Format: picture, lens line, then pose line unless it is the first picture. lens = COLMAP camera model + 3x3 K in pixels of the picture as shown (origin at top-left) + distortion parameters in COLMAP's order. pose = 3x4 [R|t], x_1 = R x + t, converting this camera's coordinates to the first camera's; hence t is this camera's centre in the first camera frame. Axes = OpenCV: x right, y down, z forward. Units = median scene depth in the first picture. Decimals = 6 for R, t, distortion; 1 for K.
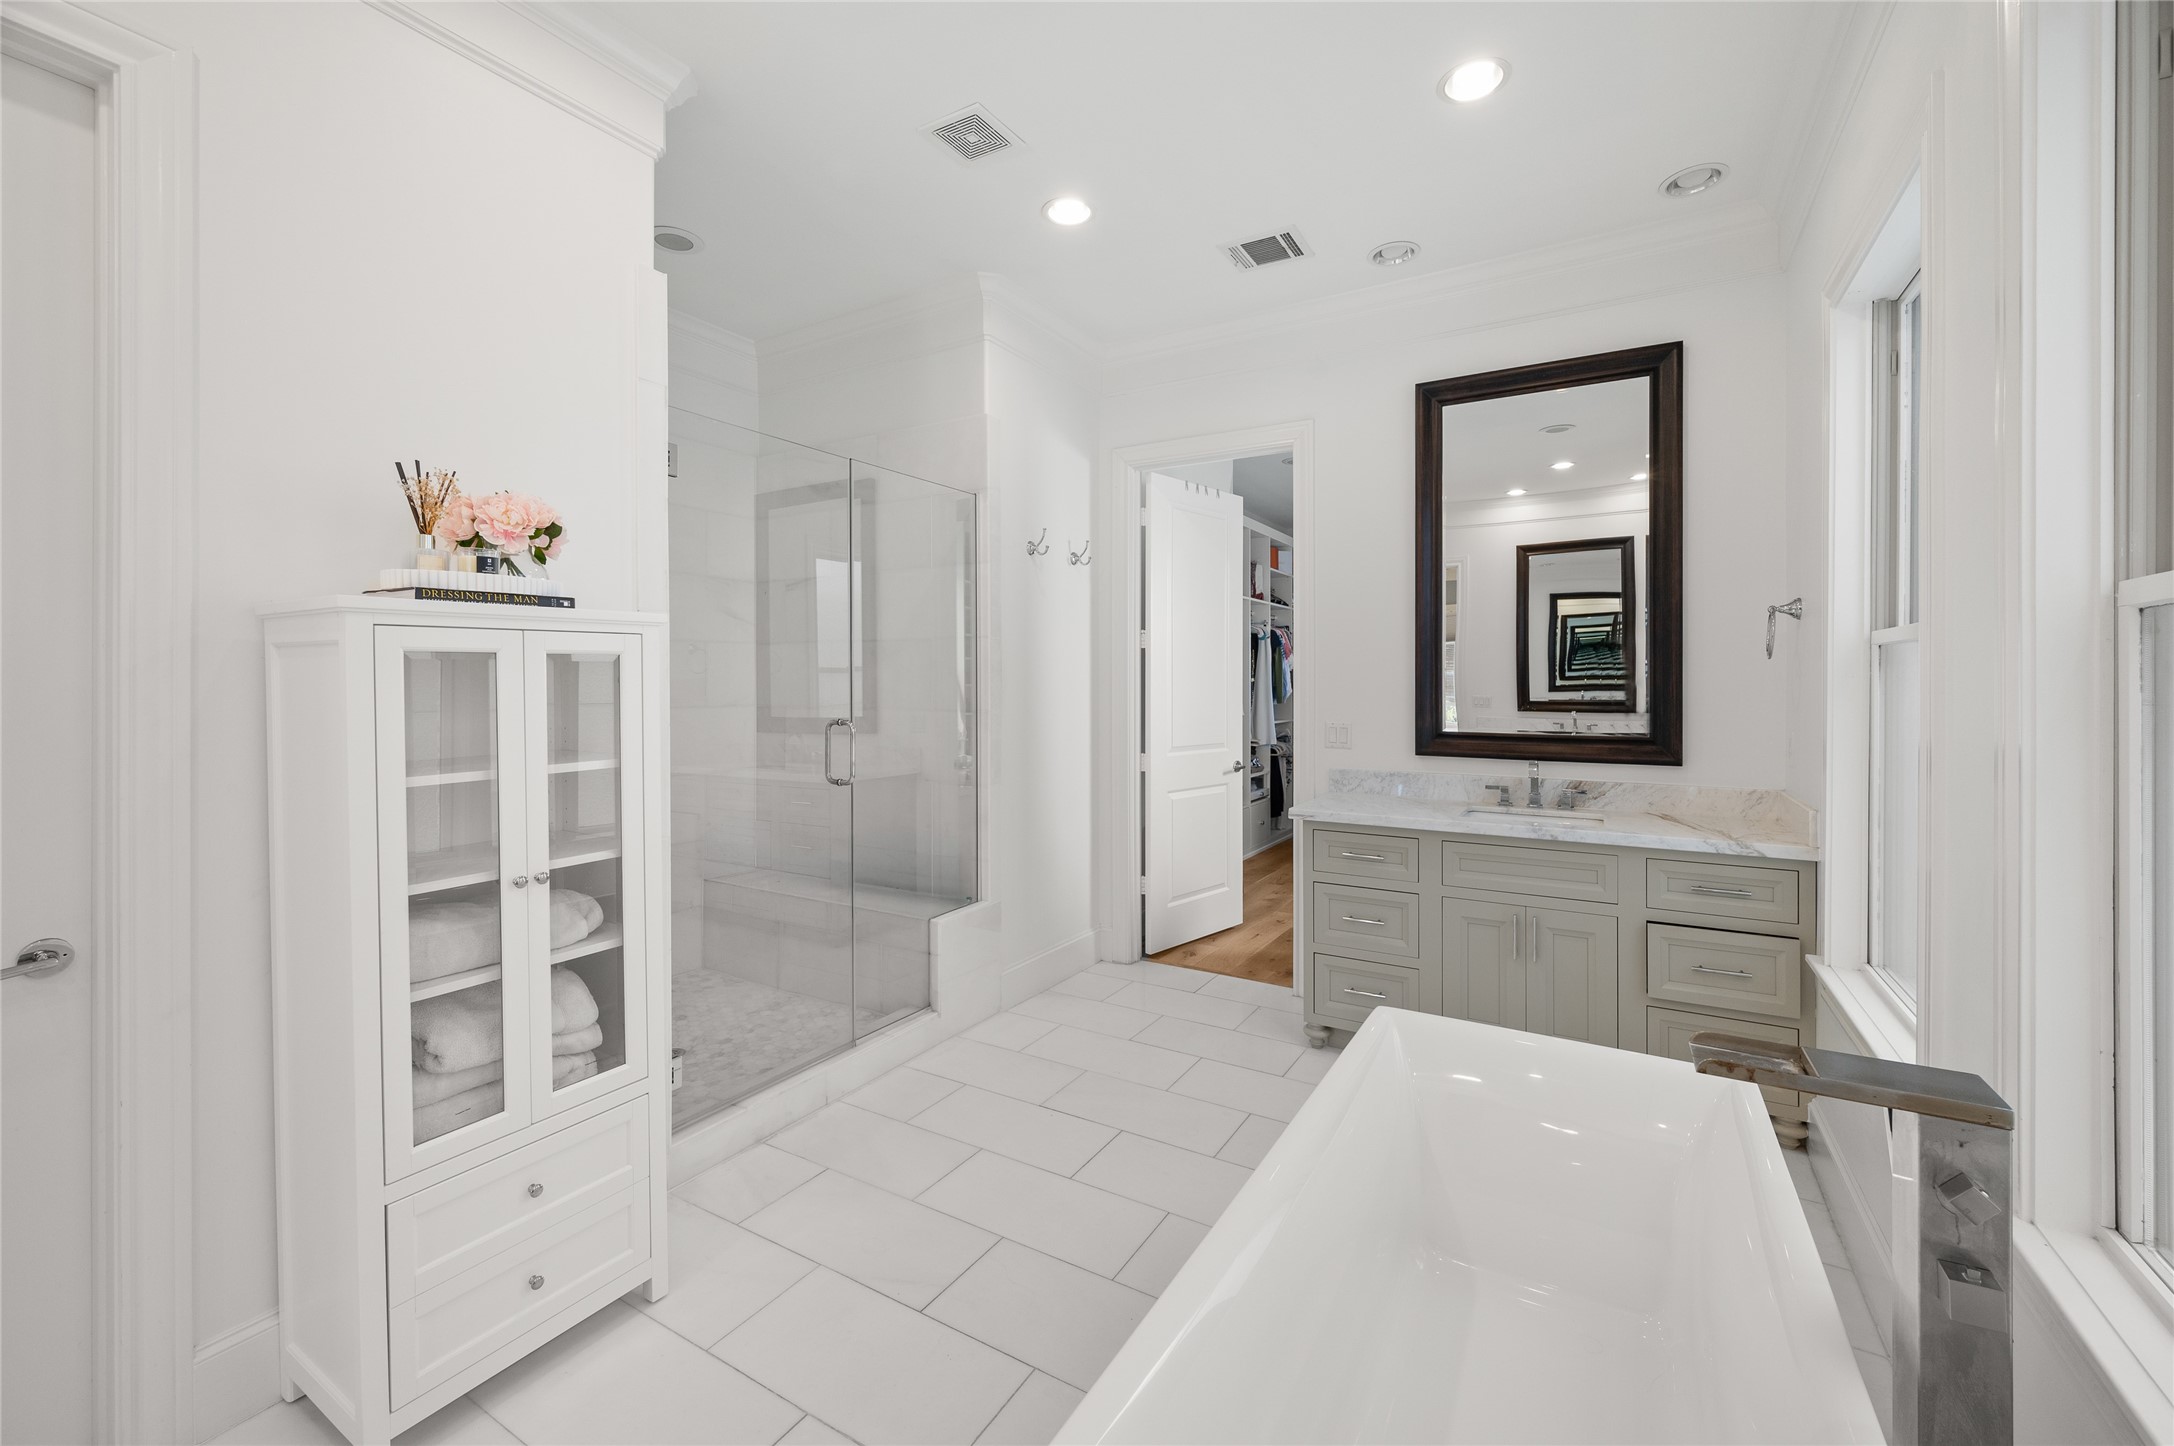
lens RADIAL K [[881.2, 0, 1083.9], [0, 881.2, 689.7], [0, 0, 1]] dist [-0.001110, -0.000038]
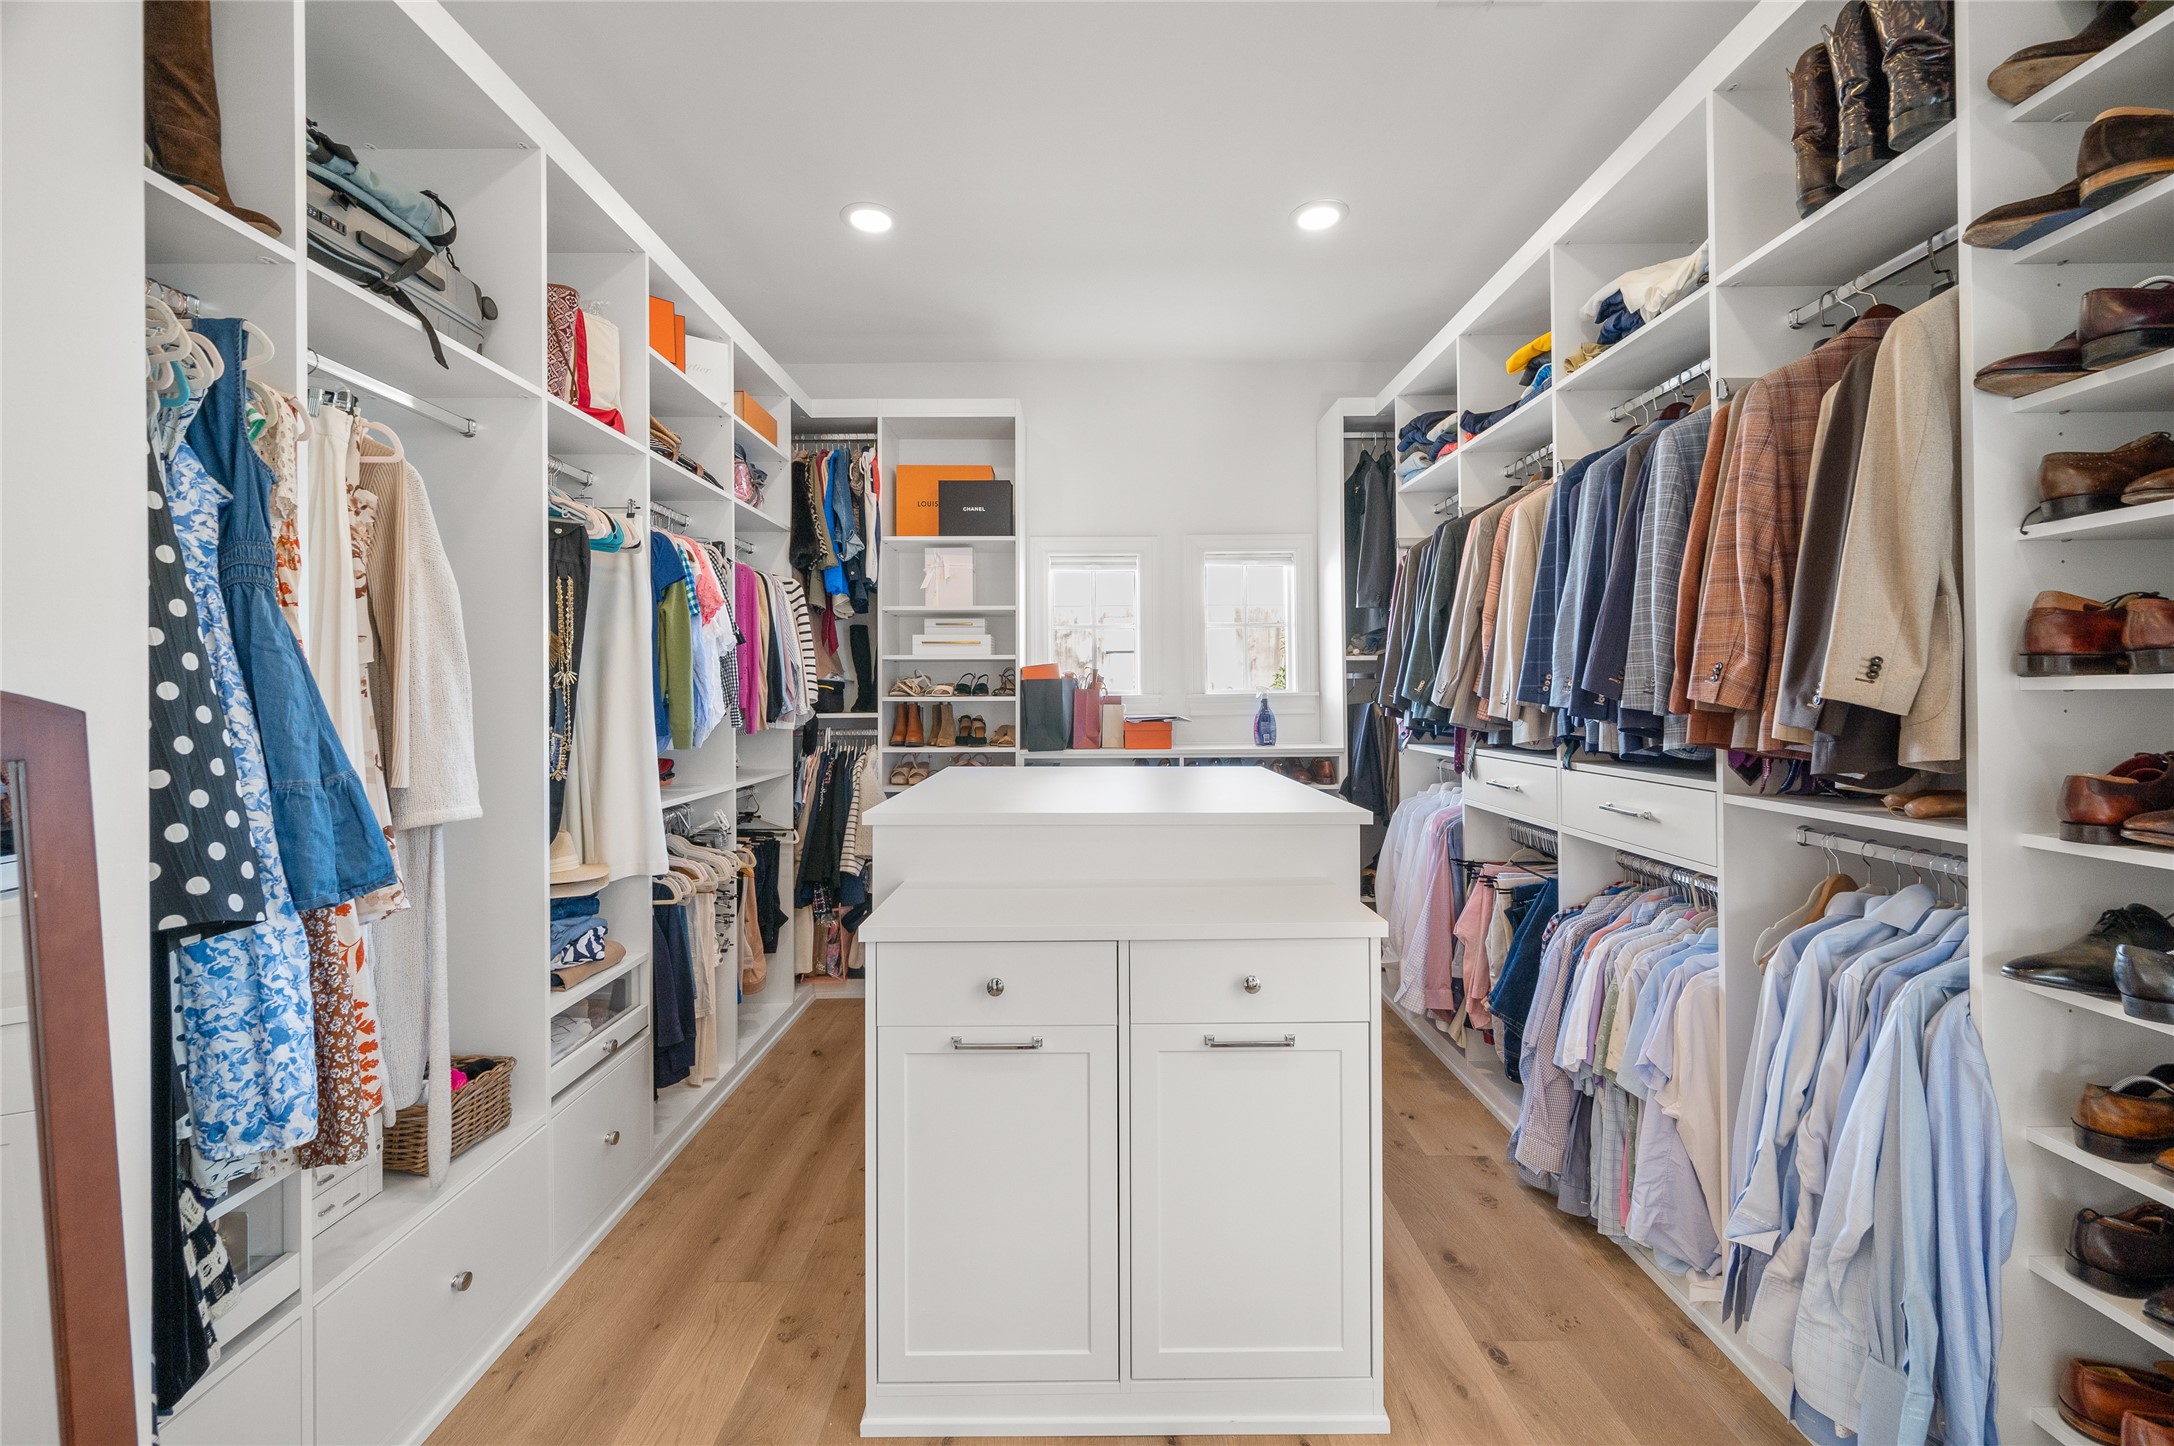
lens RADIAL K [[874.3, 0, 1088.1], [0, 874.3, 695.4], [0, 0, 1]] dist [-0.002048, -0.000102]
pose [[0.847903, -0.008589, 0.530082, 0.417427], [0.011242, 0.999935, -0.001781, -0.005739], [-0.530033, 0.007470, 0.847944, 1.485919]]
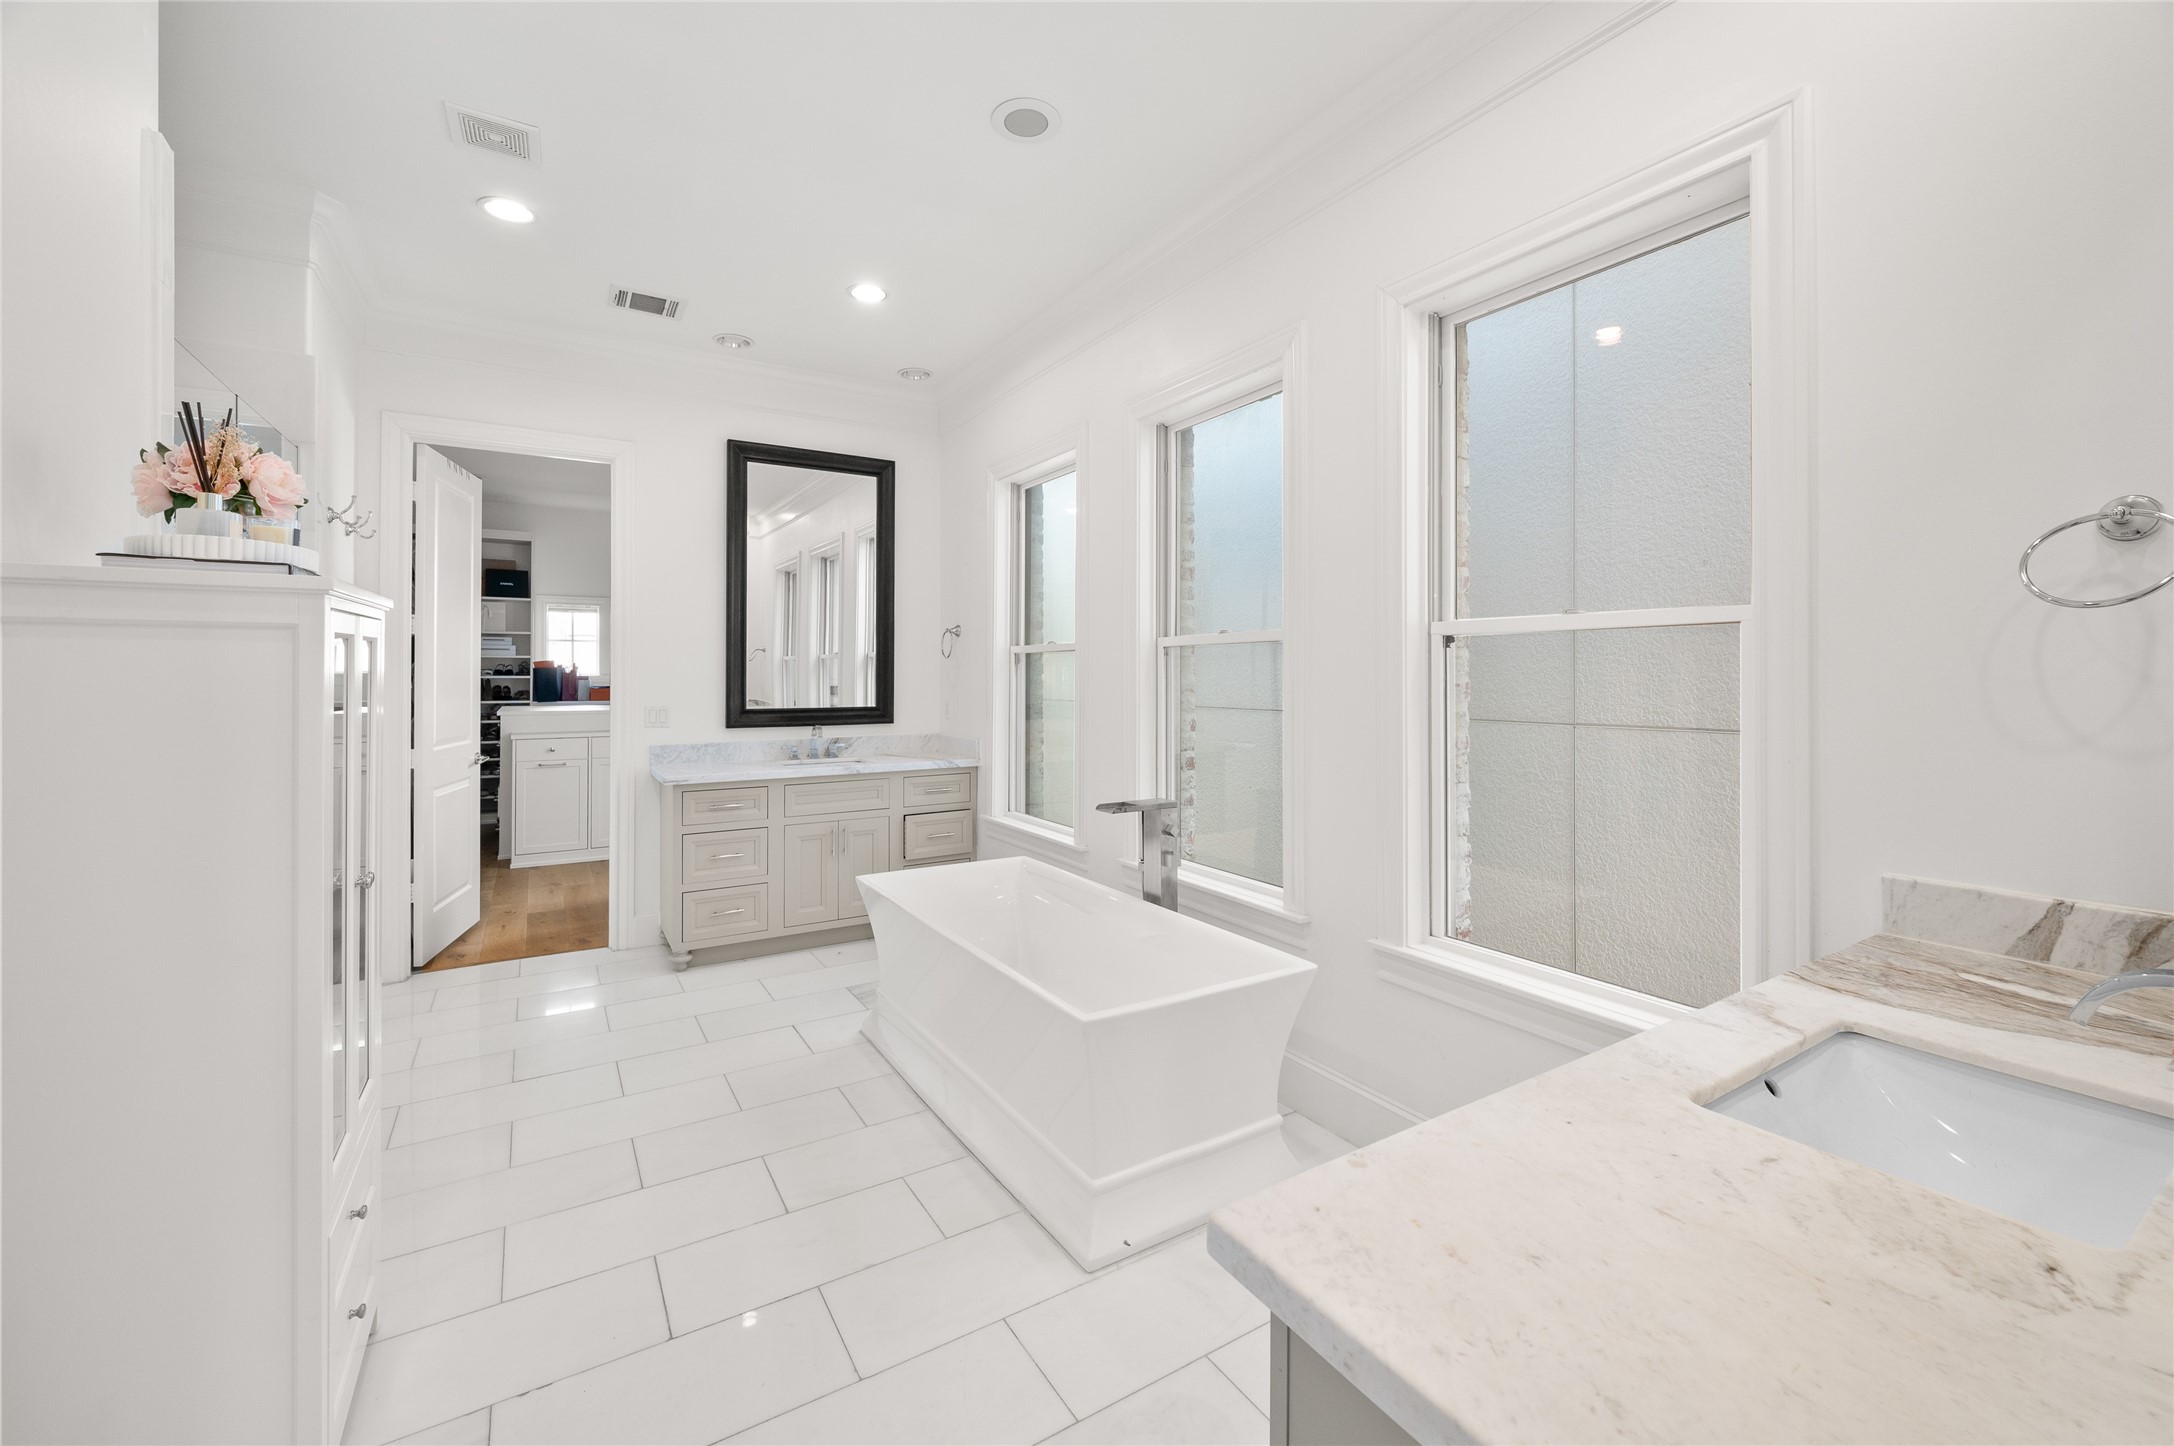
lens RADIAL K [[881.2, 0, 1083.9], [0, 881.2, 689.7], [0, 0, 1]] dist [-0.001110, -0.000038]
pose [[0.462982, -0.018419, 0.886176, -0.559458], [0.007039, 0.999829, 0.017104, 0.000083], [-0.886340, -0.001681, 0.463032, -0.058136]]
